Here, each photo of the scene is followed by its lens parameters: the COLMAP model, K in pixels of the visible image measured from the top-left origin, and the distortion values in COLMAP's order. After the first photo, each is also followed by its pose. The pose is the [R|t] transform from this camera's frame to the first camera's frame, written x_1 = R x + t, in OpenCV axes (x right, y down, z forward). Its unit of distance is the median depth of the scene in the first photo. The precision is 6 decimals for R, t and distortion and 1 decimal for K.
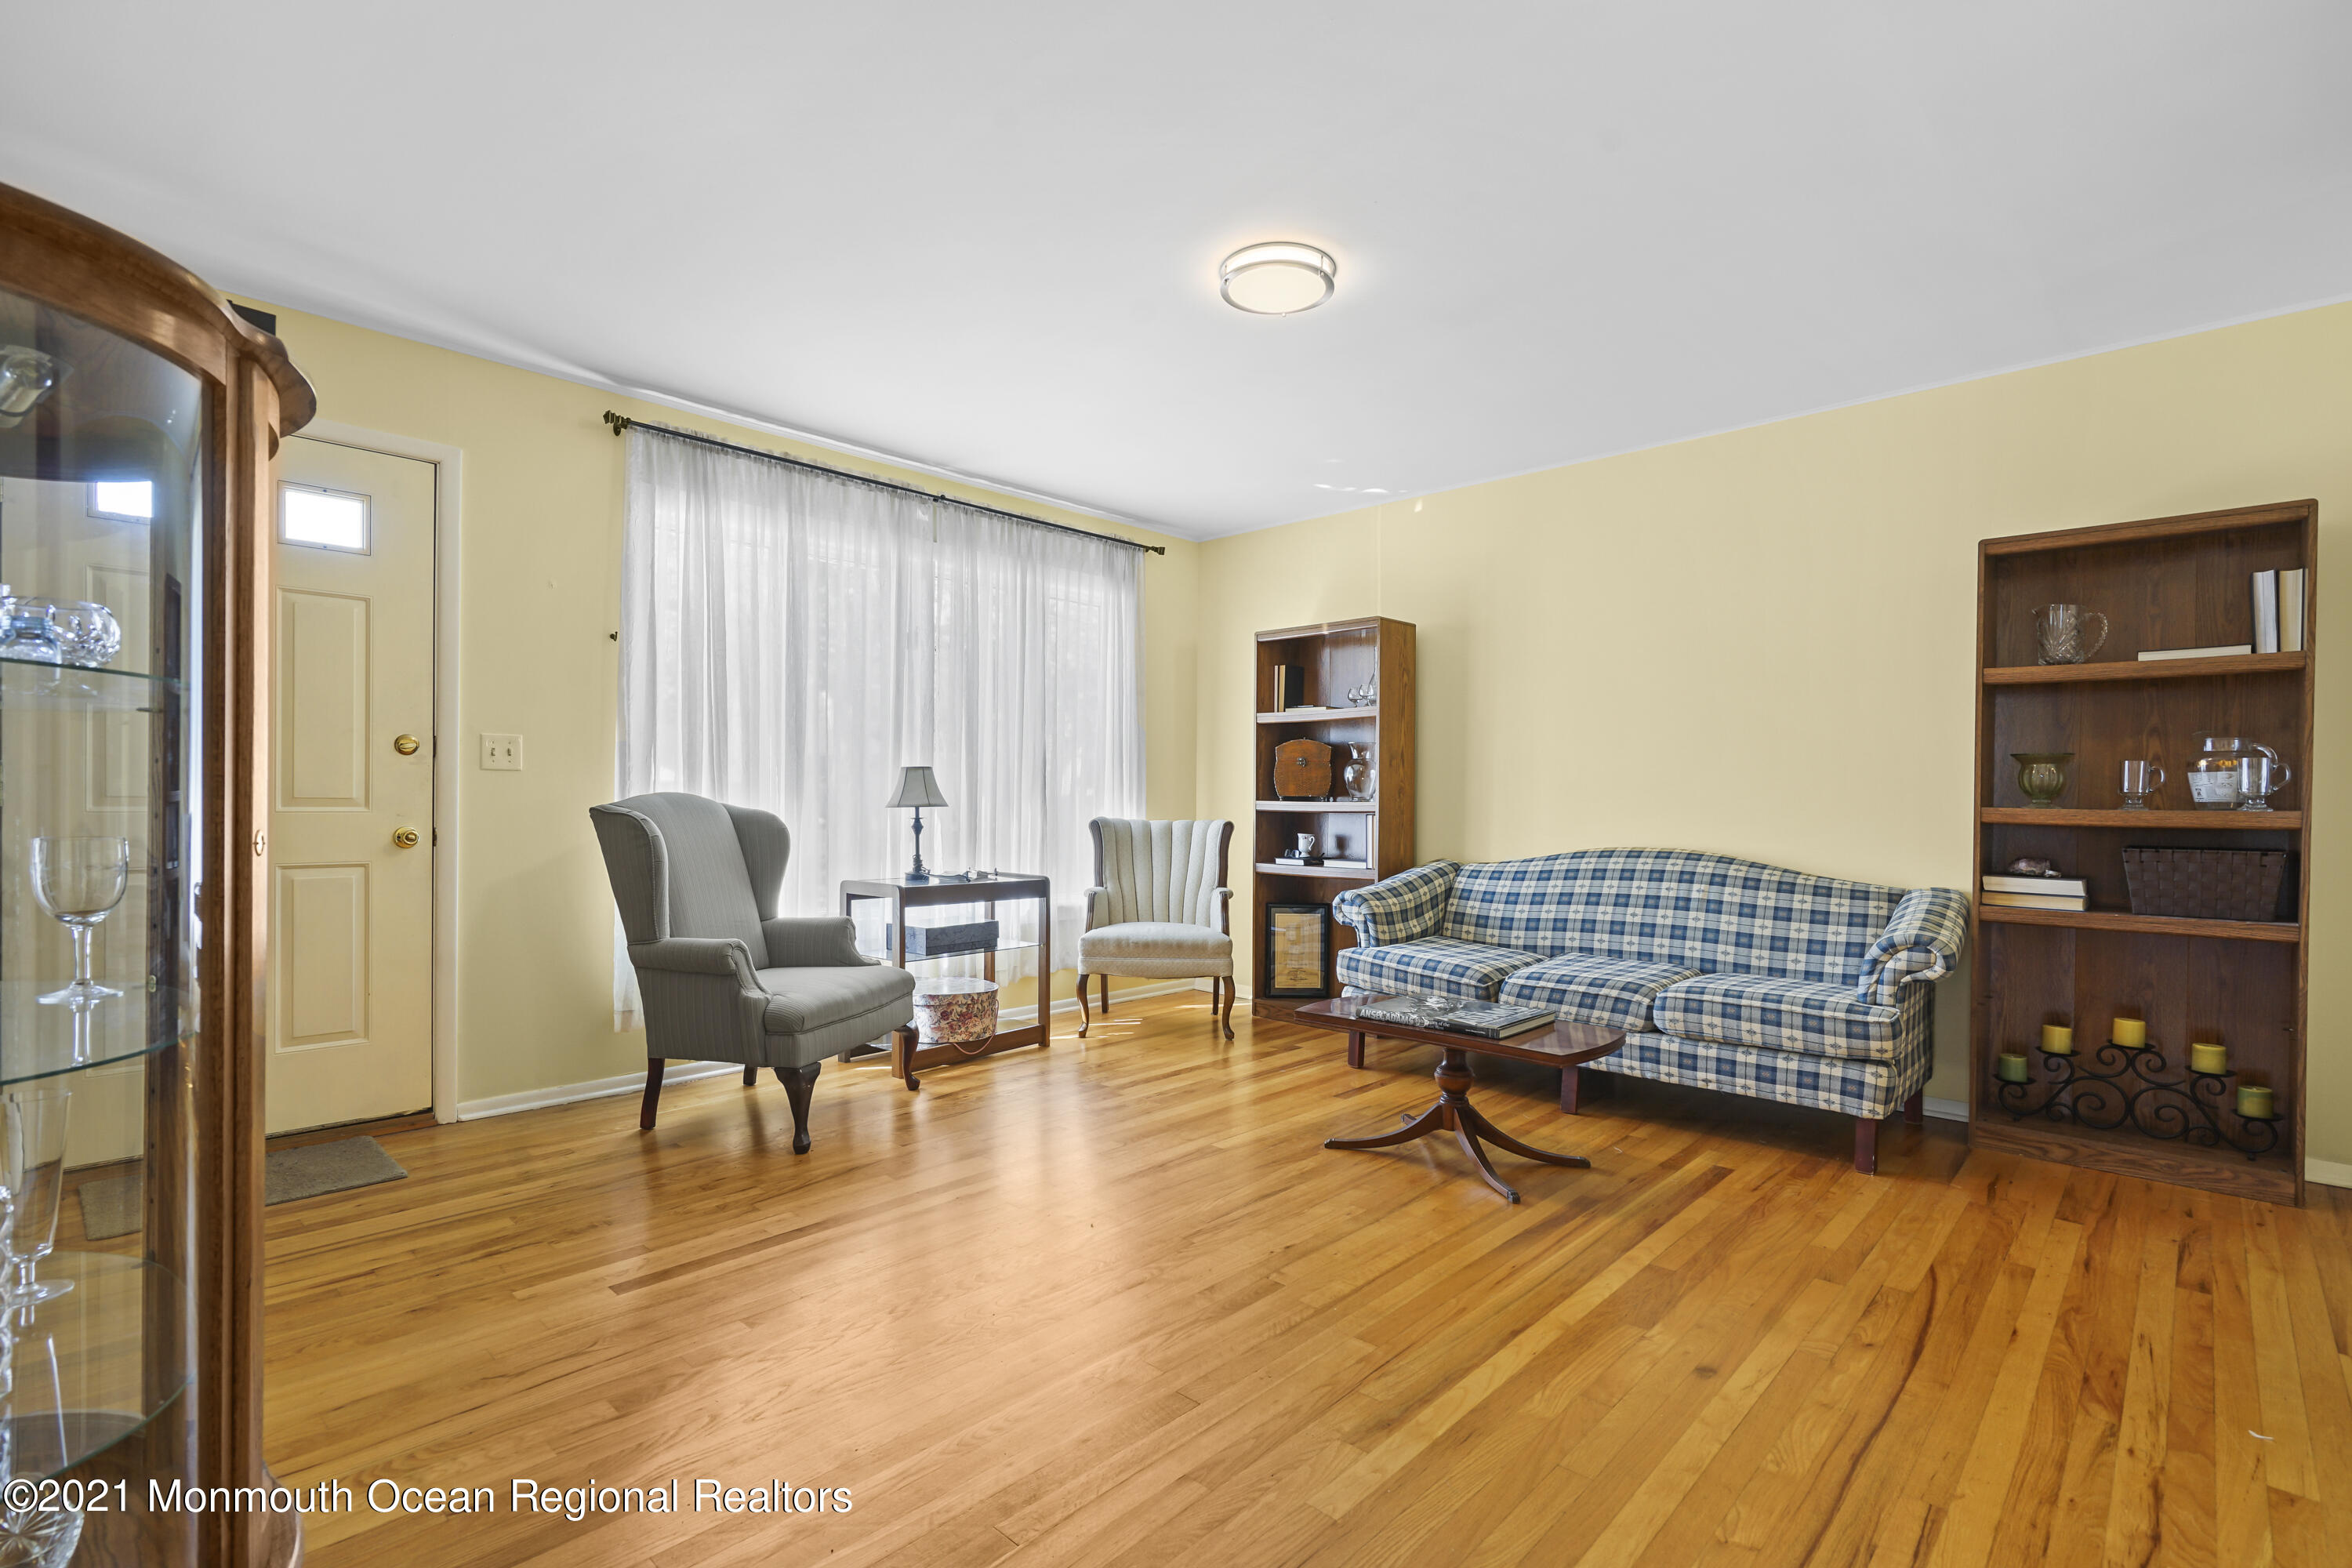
lens RADIAL K [[1083.3, 0, 1176.0], [0, 1083.3, 784.0], [0, 0, 1]] dist [-0.016014, 0.000359]
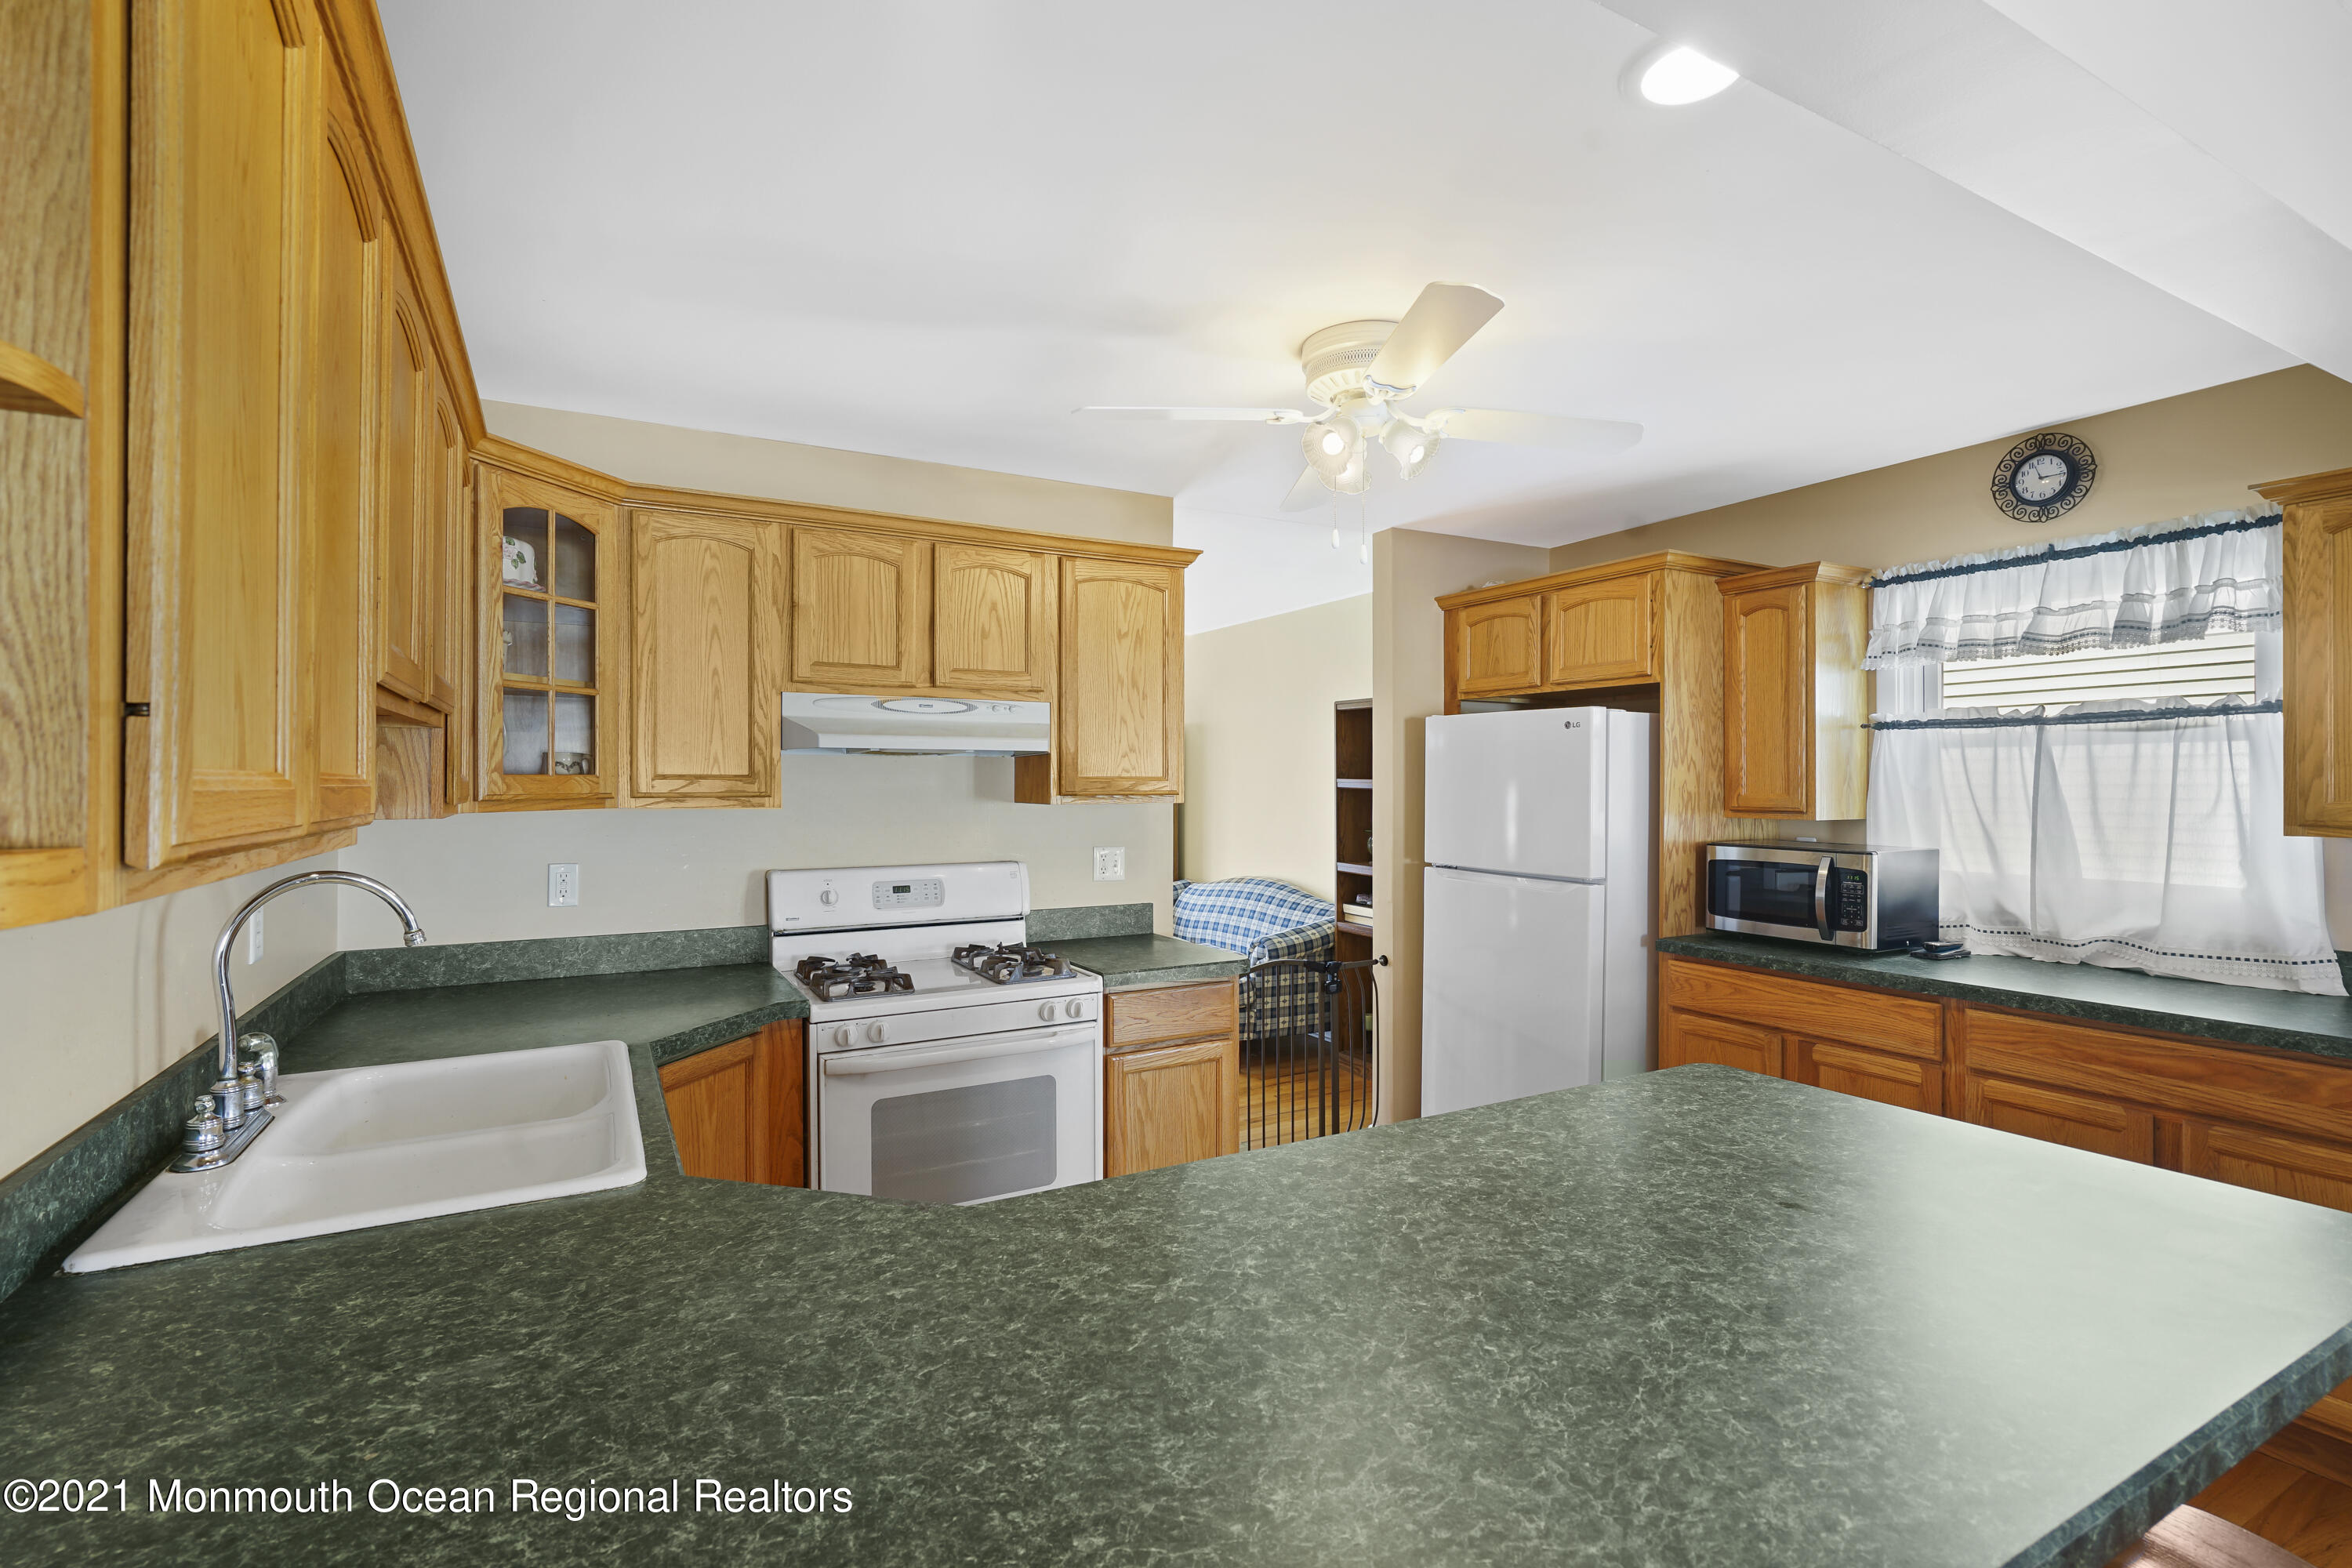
lens RADIAL K [[1078.6, 0, 1165.5], [0, 1078.6, 779.9], [0, 0, 1]] dist [-0.001245, 0.000340]
pose [[0.952274, -0.007913, -0.305142, 0.803997], [0.011118, 0.999900, 0.008766, -0.099136], [0.305042, -0.011740, 0.952267, -0.535413]]
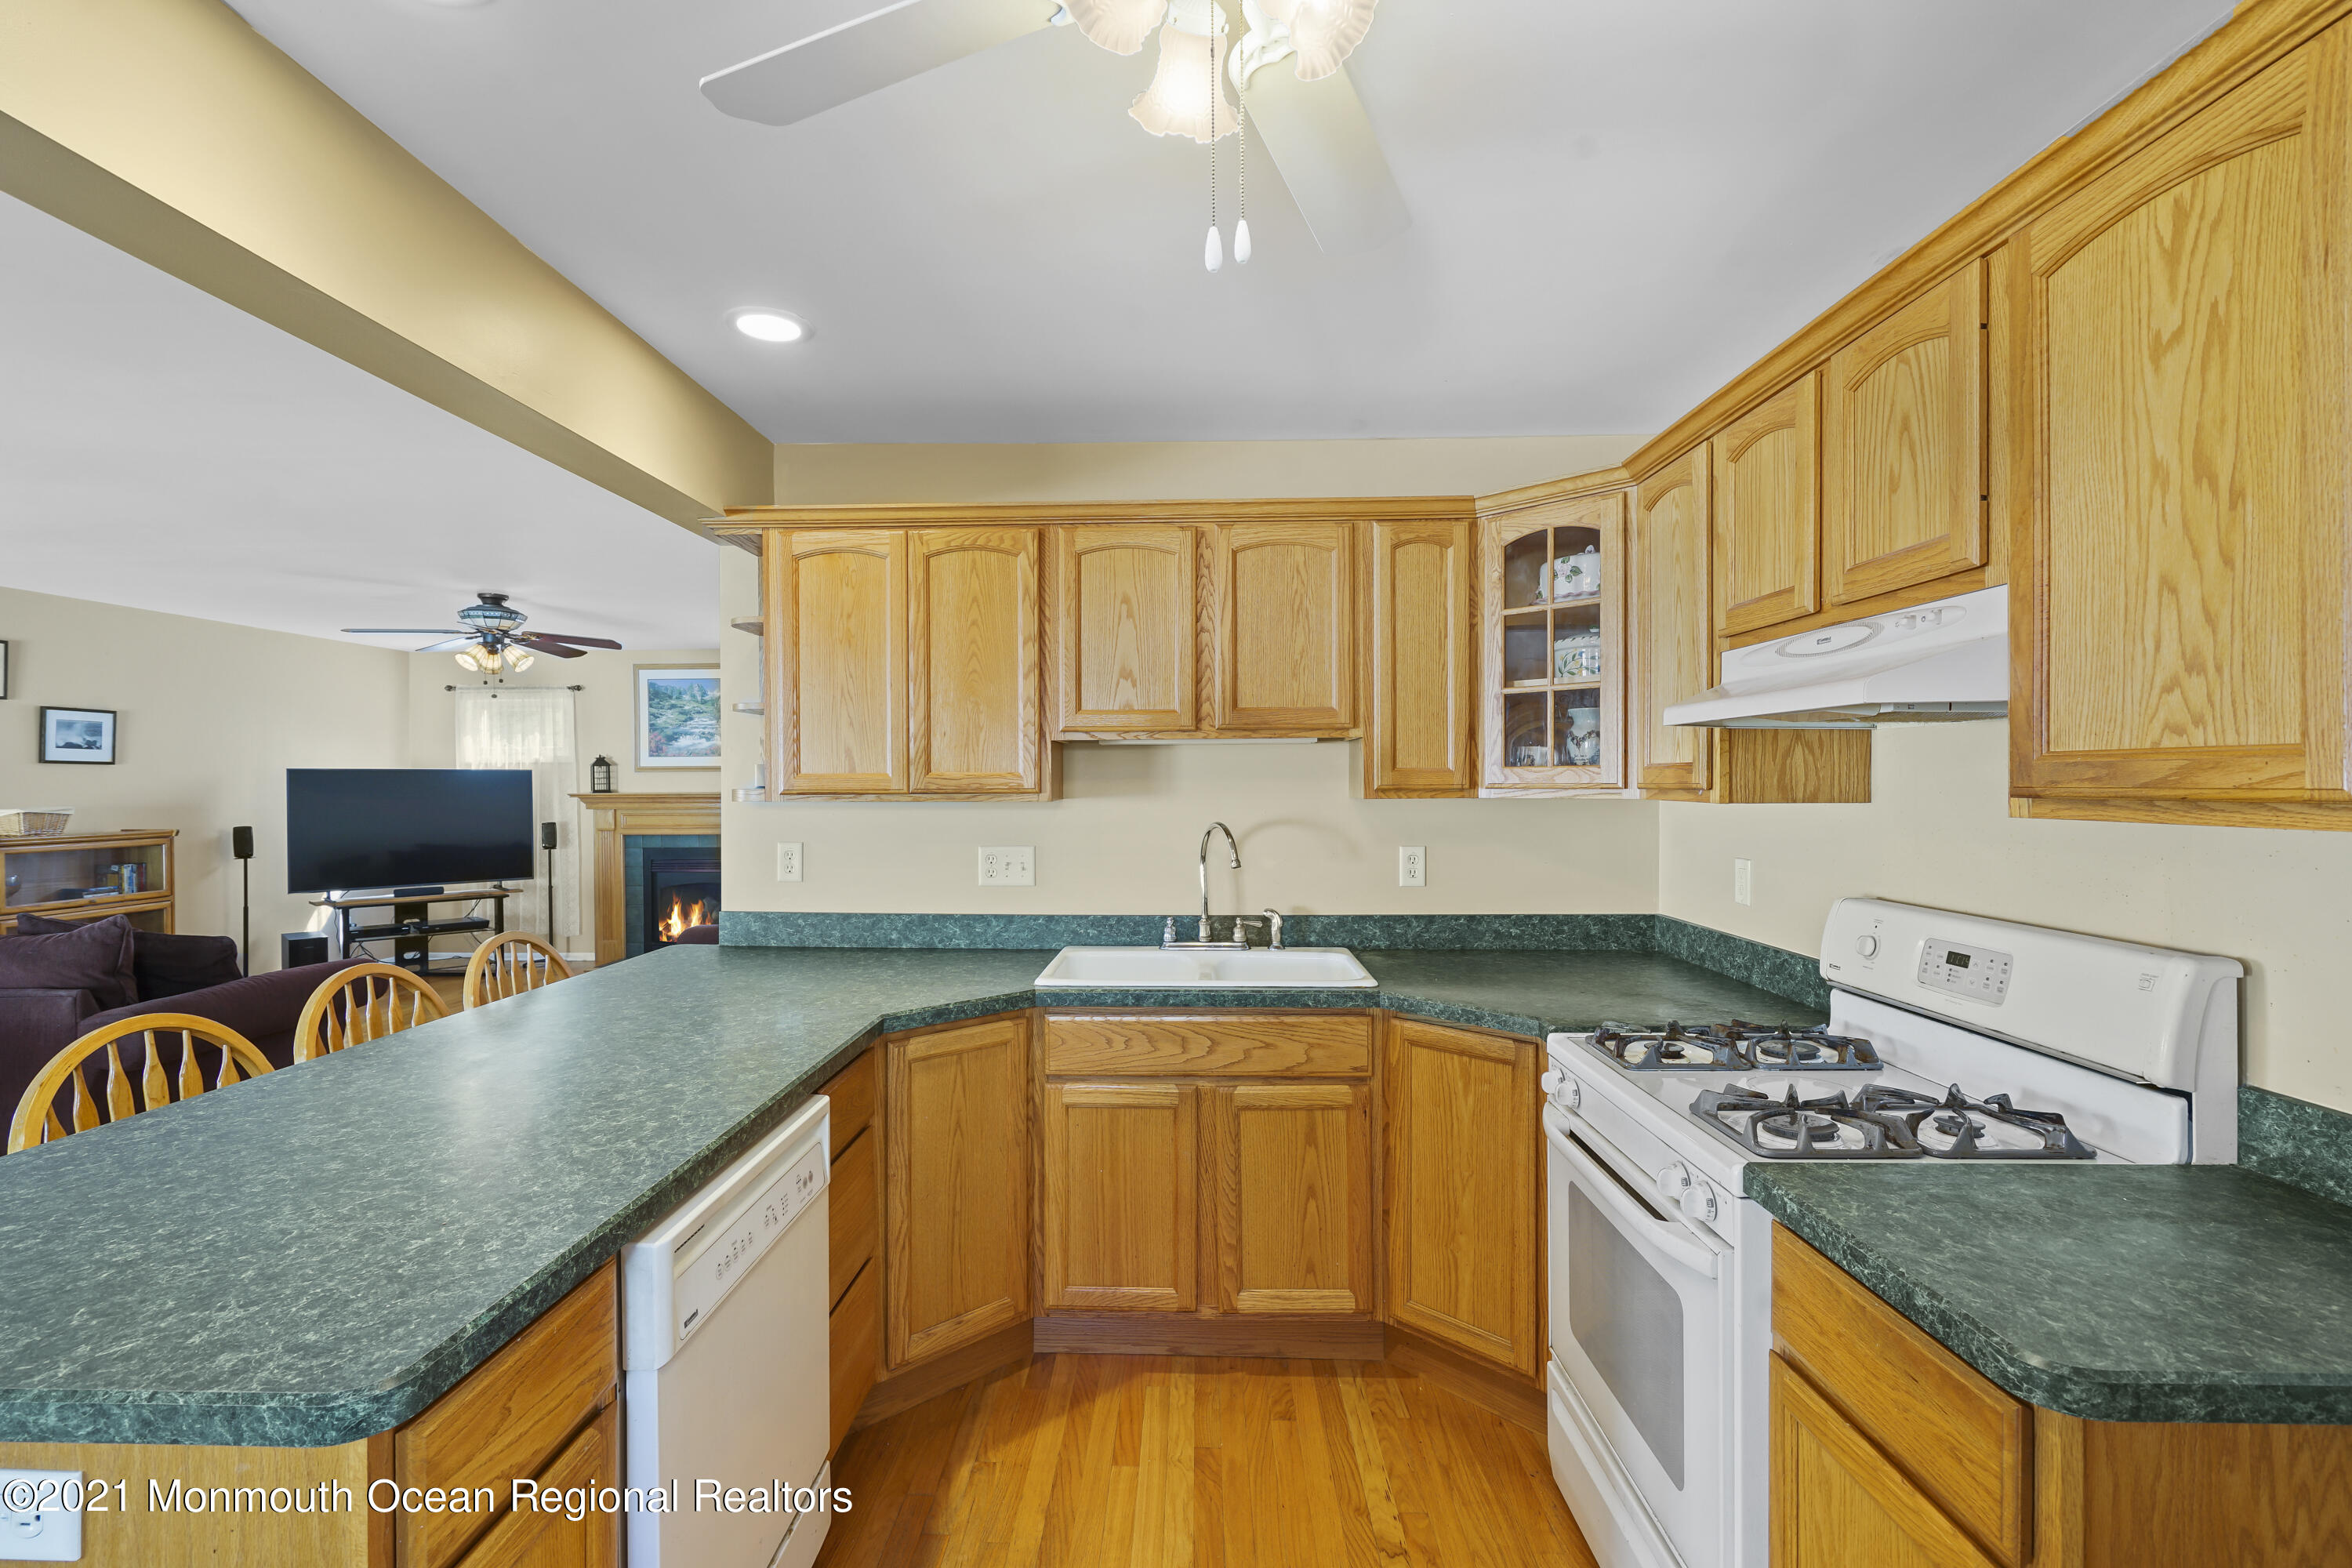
lens RADIAL K [[1061.8, 0, 1170.8], [0, 1061.8, 788.6], [0, 0, 1]] dist [-0.005663, 0.000849]
pose [[-0.740877, 0.000096, -0.671641, 0.910263], [0.007234, 0.999943, -0.007837, -0.083369], [0.671602, -0.010665, -0.740835, 0.266560]]
